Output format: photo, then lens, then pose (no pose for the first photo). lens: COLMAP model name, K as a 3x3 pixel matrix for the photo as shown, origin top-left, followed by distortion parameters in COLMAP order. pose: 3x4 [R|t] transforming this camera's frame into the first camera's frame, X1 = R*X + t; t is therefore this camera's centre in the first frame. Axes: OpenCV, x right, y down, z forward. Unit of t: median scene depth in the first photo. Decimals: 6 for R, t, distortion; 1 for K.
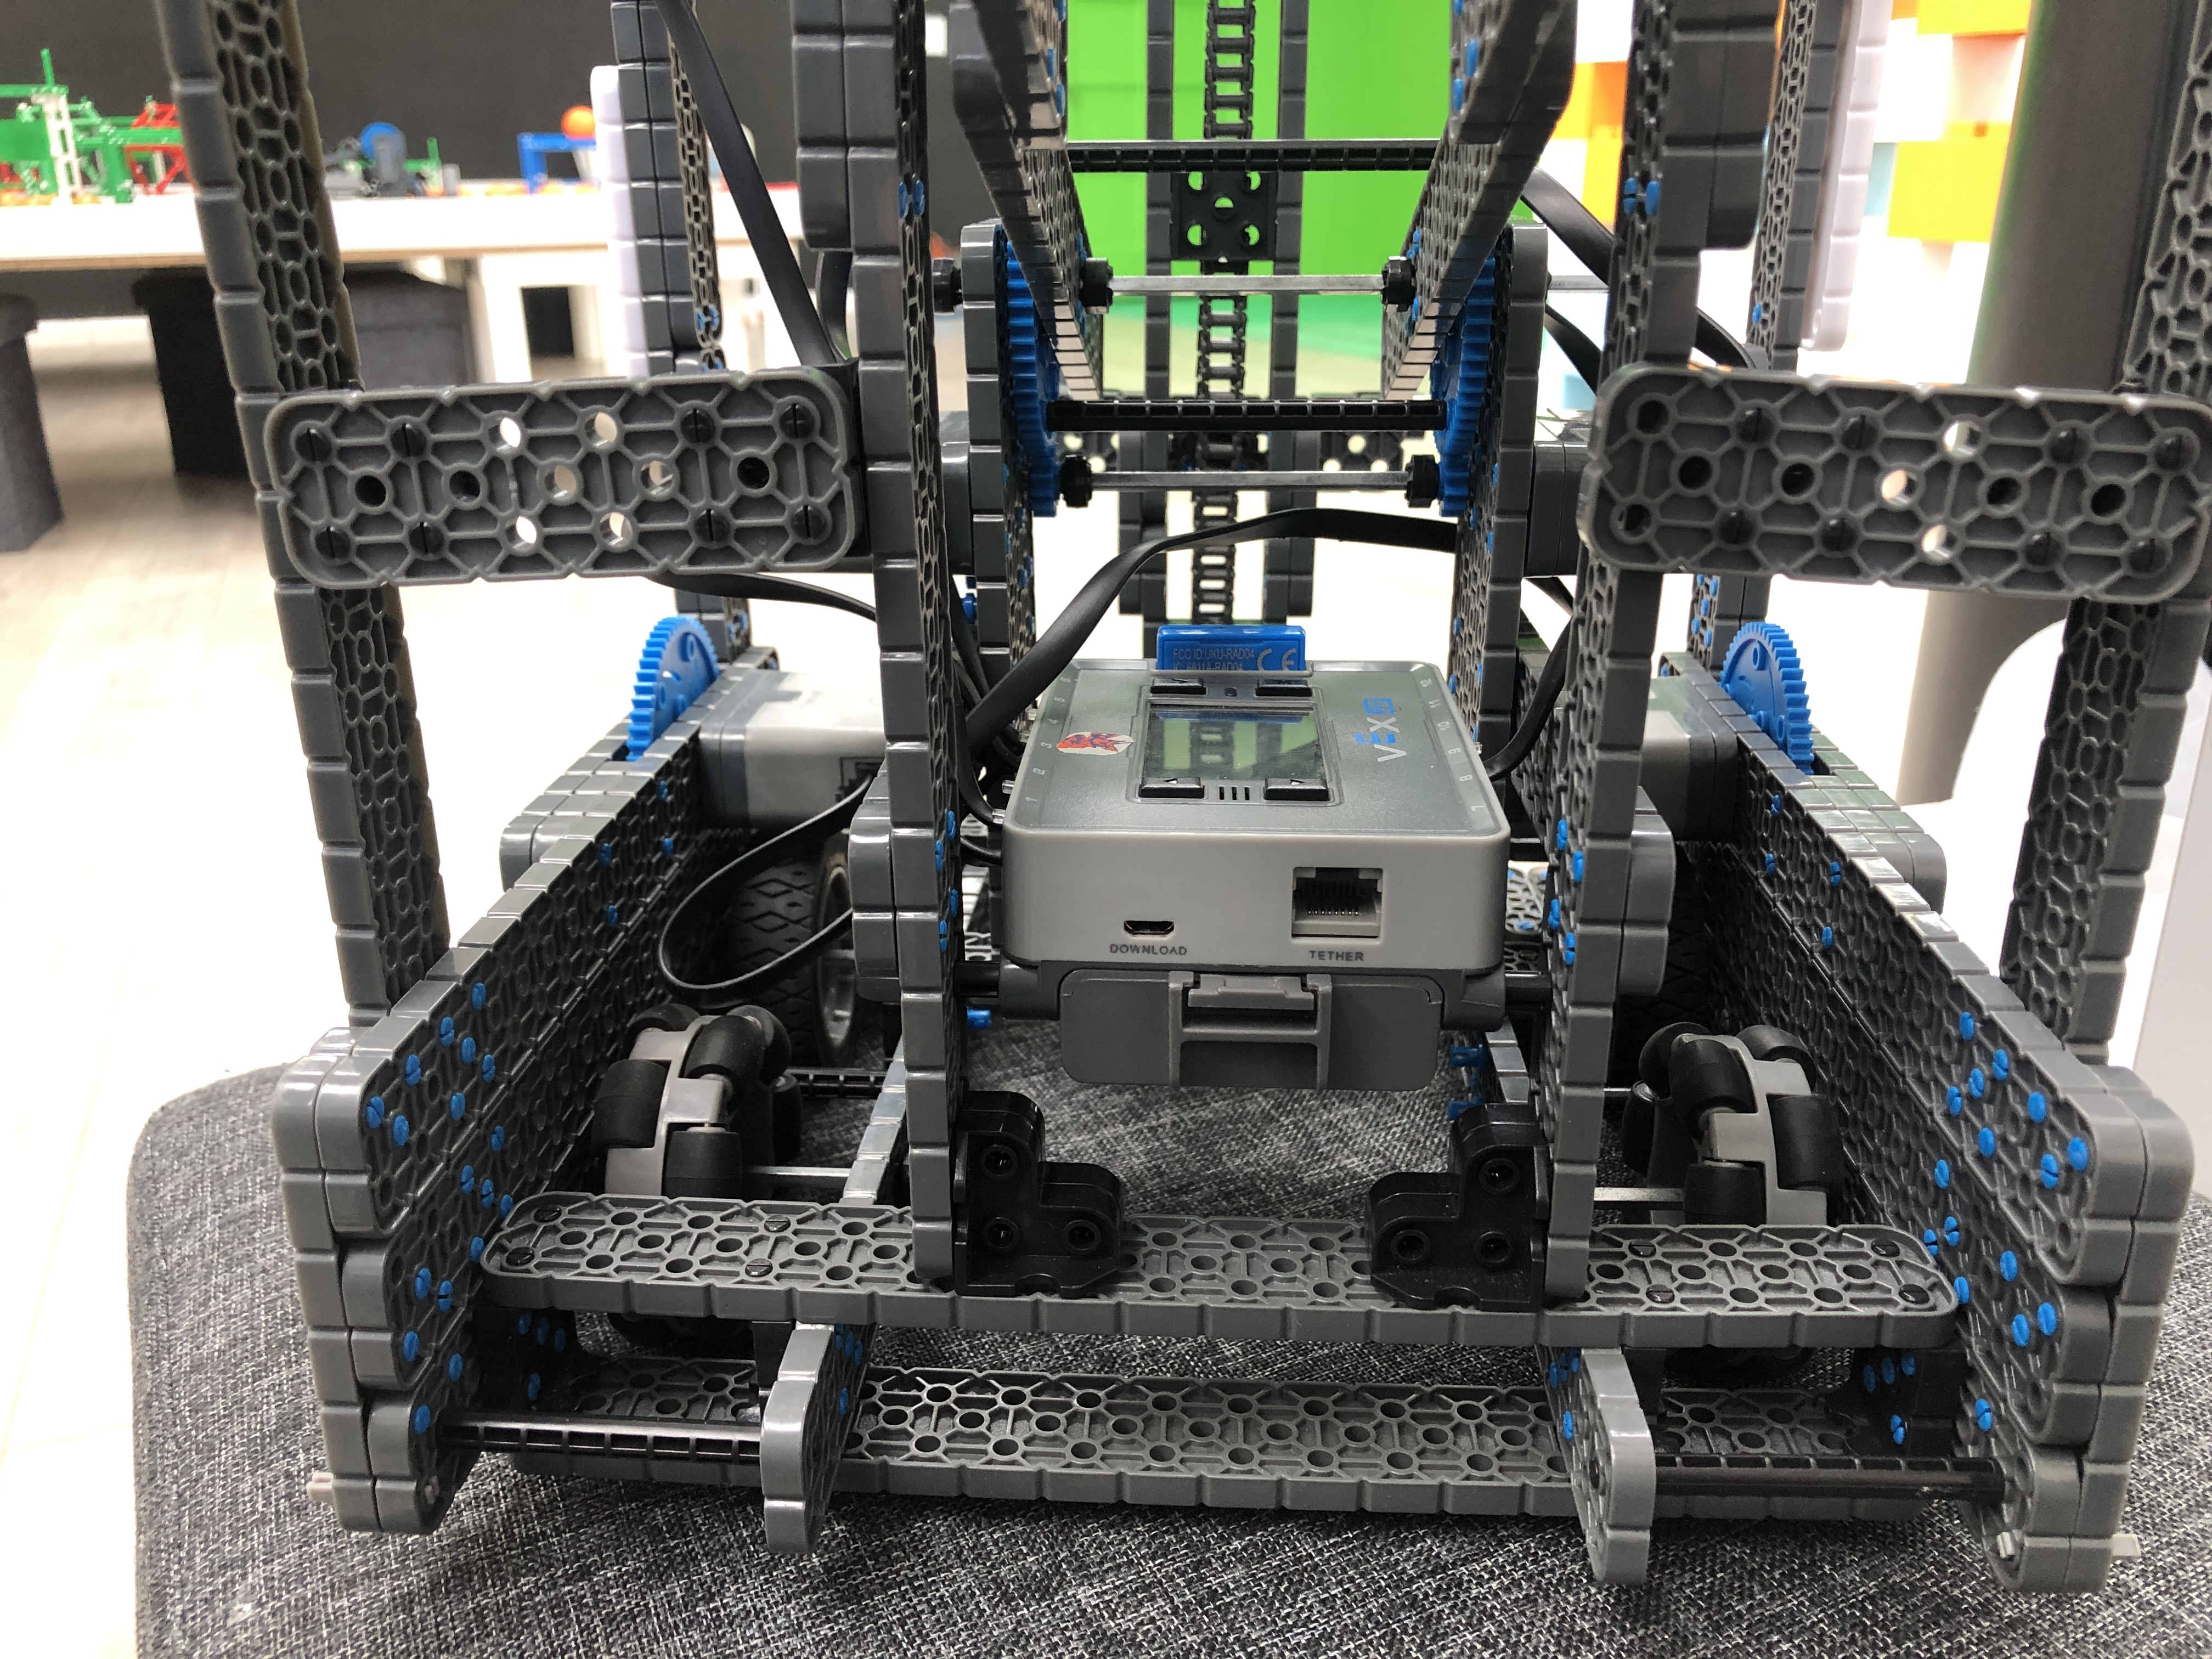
lens RADIAL K [[1772.1, 0, 1106.0], [0, 1772.1, 829.5], [0, 0, 1]] dist [0.004822, 0.001424]
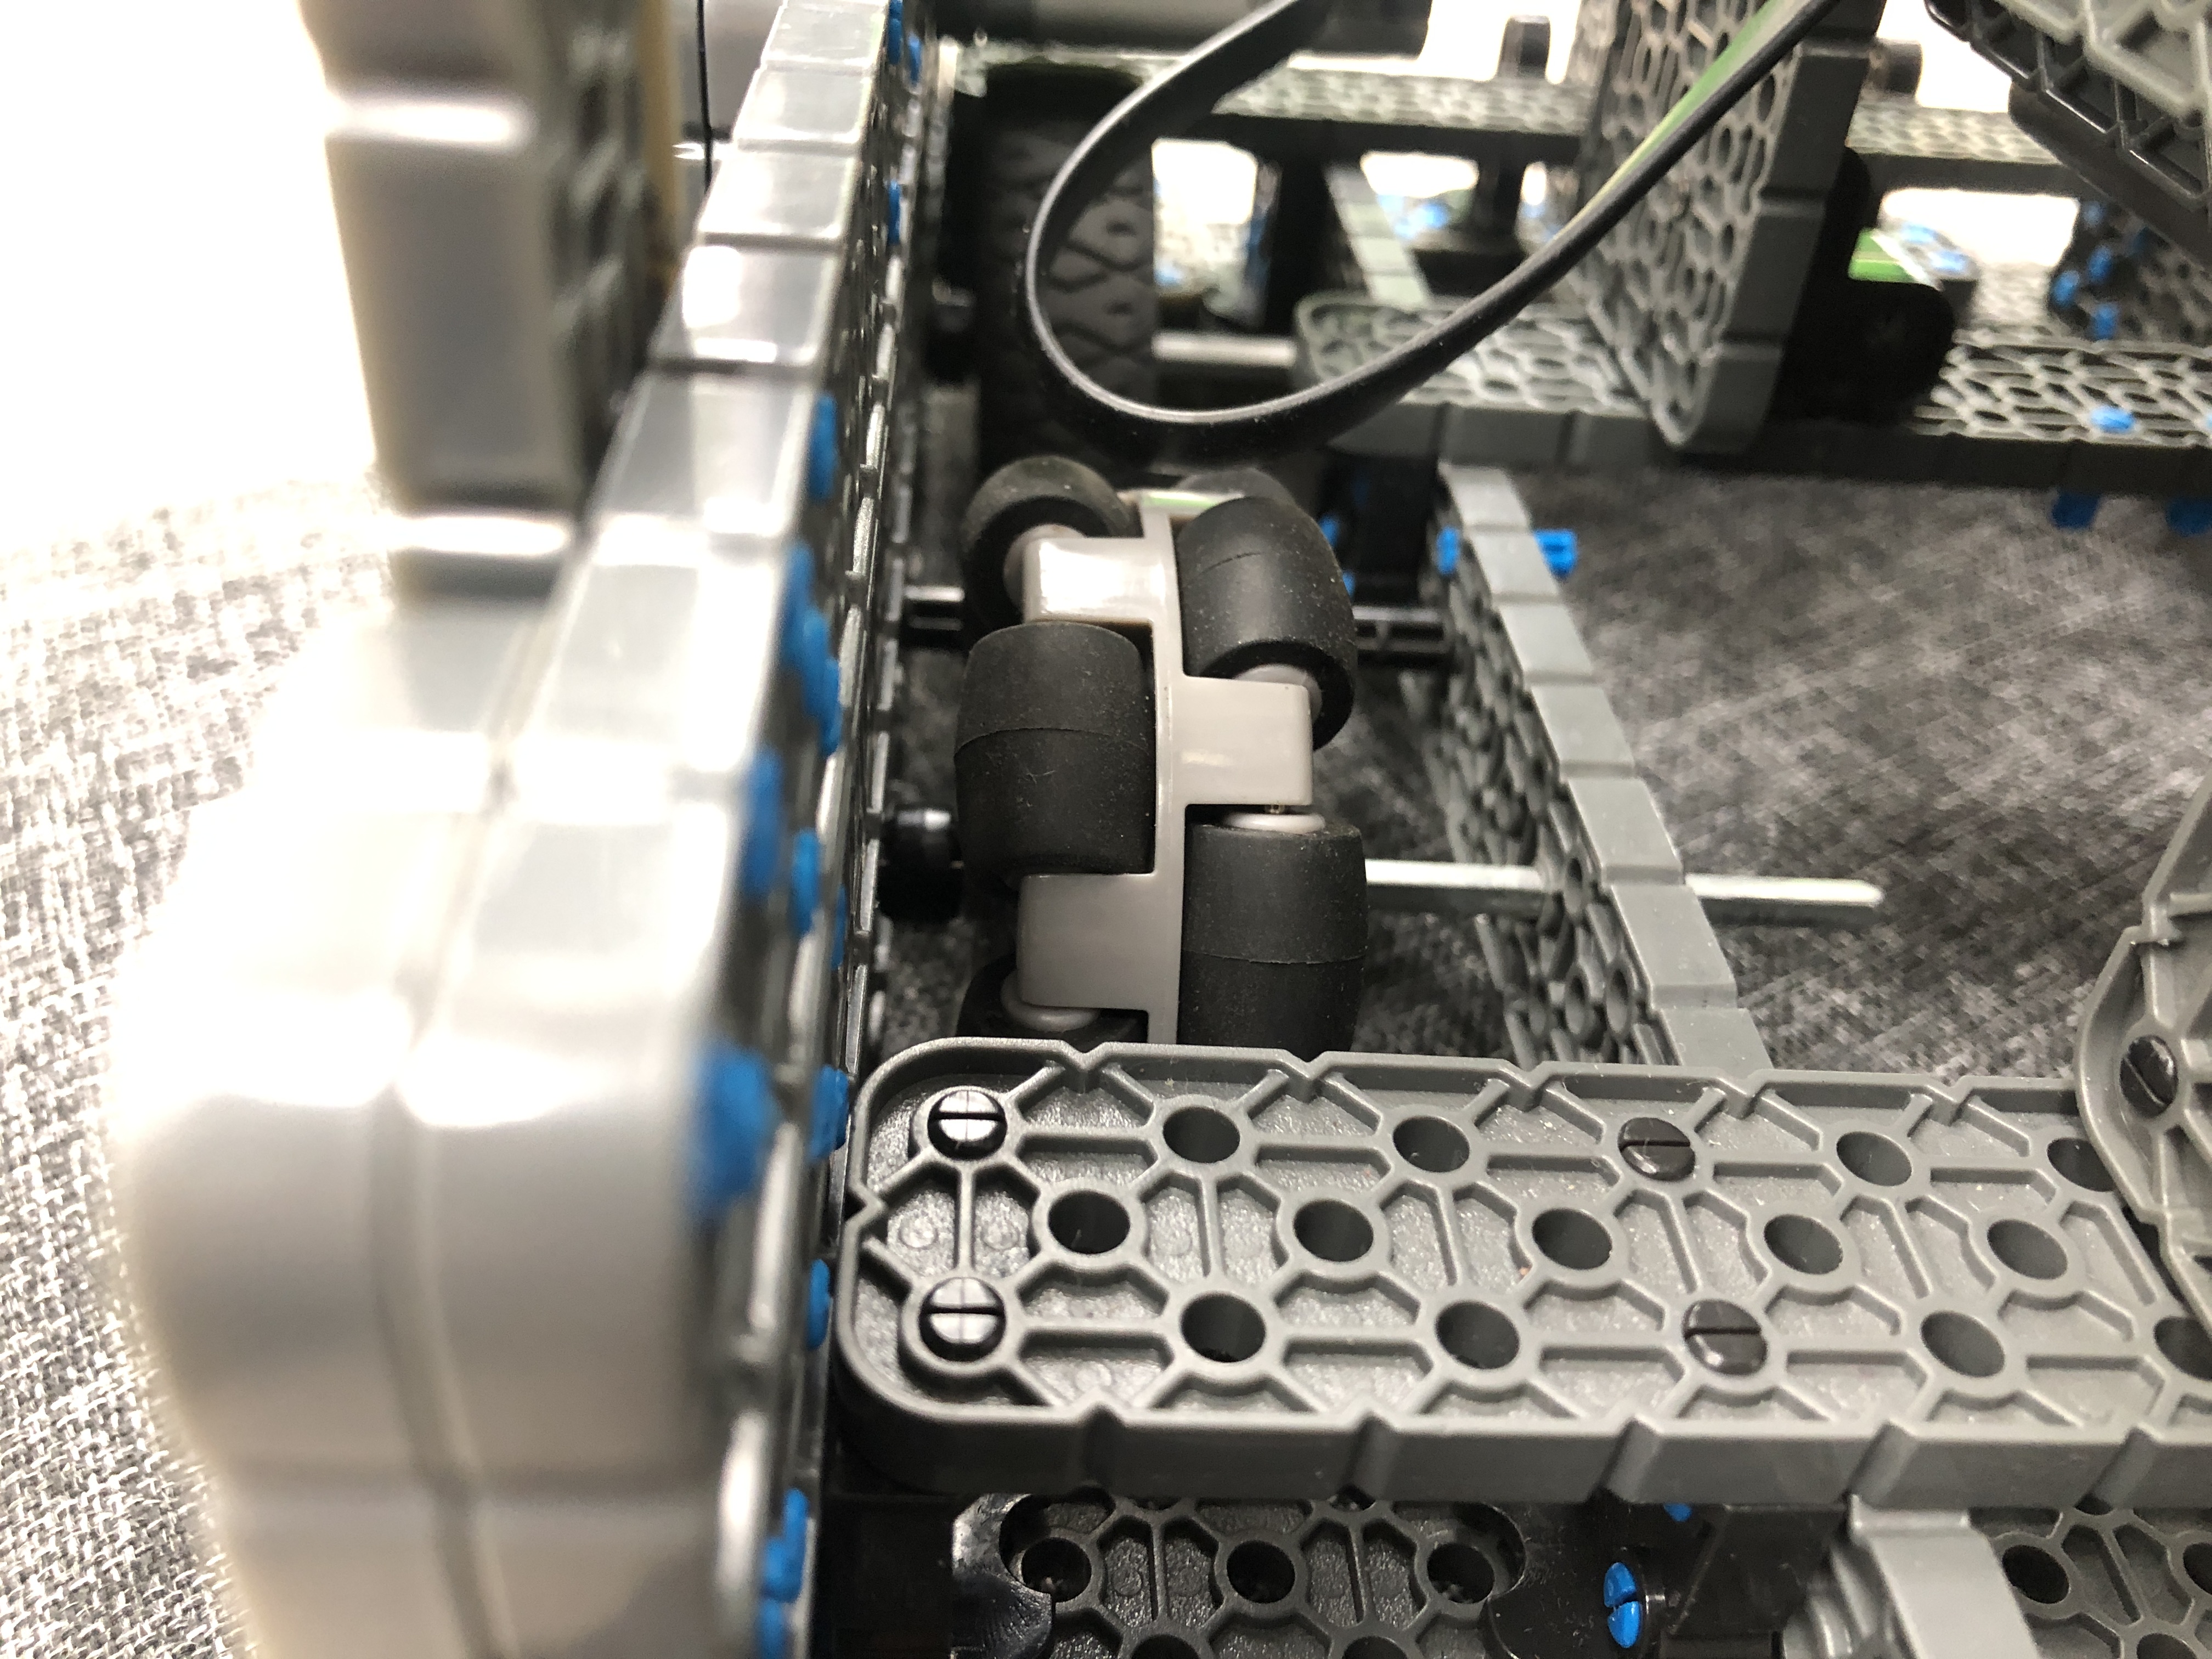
lens RADIAL K [[1826.0, 0, 1106.0], [0, 1826.0, 829.5], [0, 0, 1]] dist [-0.000003, 0.001180]
pose [[0.991801, 0.000193, 0.127795, -0.304126], [-0.039898, 0.950482, 0.308209, 0.055719], [-0.121407, -0.310781, 0.942696, 0.638855]]
